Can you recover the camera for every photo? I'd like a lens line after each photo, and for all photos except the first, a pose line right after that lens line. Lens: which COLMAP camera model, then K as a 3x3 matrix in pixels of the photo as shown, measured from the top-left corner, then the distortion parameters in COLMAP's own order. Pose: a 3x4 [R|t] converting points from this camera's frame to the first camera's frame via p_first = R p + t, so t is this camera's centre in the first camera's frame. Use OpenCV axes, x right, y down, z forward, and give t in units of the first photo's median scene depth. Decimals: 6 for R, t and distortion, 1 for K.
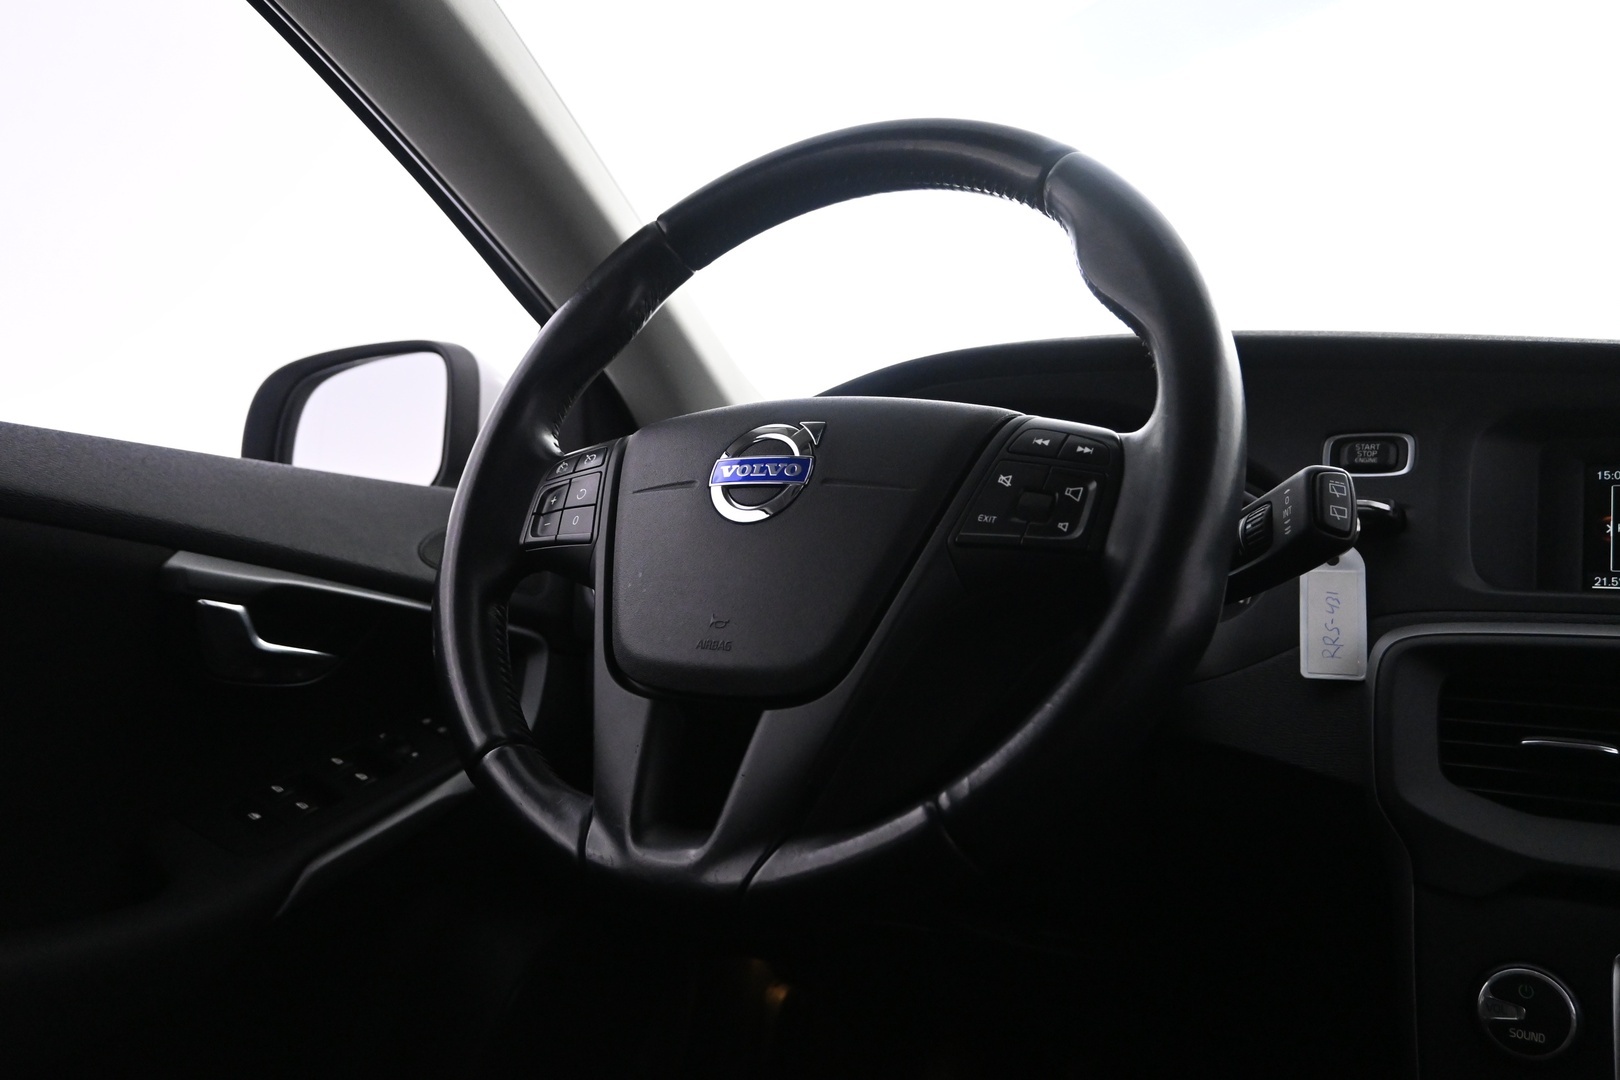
lens RADIAL K [[1238.1, 0, 821.3], [0, 1238.1, 536.5], [0, 0, 1]] dist [-0.003370, 0.002117]
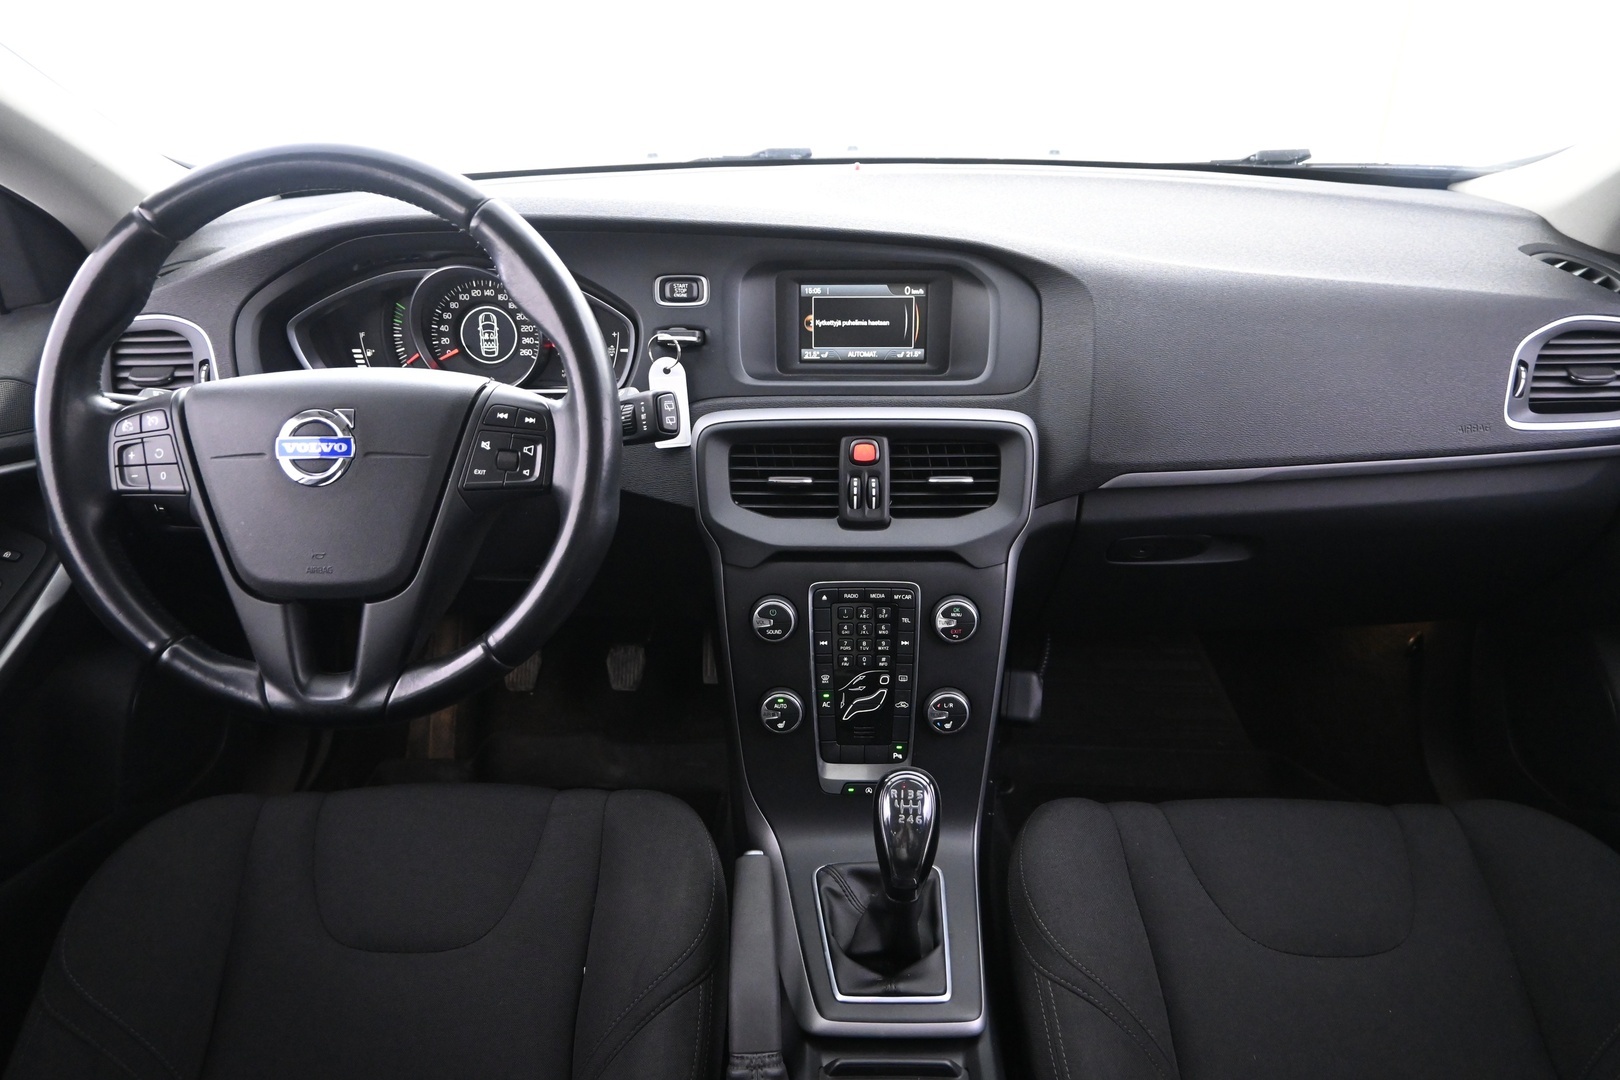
lens RADIAL K [[1088.6, 0, 824.3], [0, 1088.6, 545.5], [0, 0, 1]] dist [-0.008439, 0.007583]
pose [[0.861201, -0.251659, 0.441589, -0.132214], [0.018496, 0.883759, 0.467577, -0.564879], [-0.507928, -0.394510, 0.765748, -0.388938]]
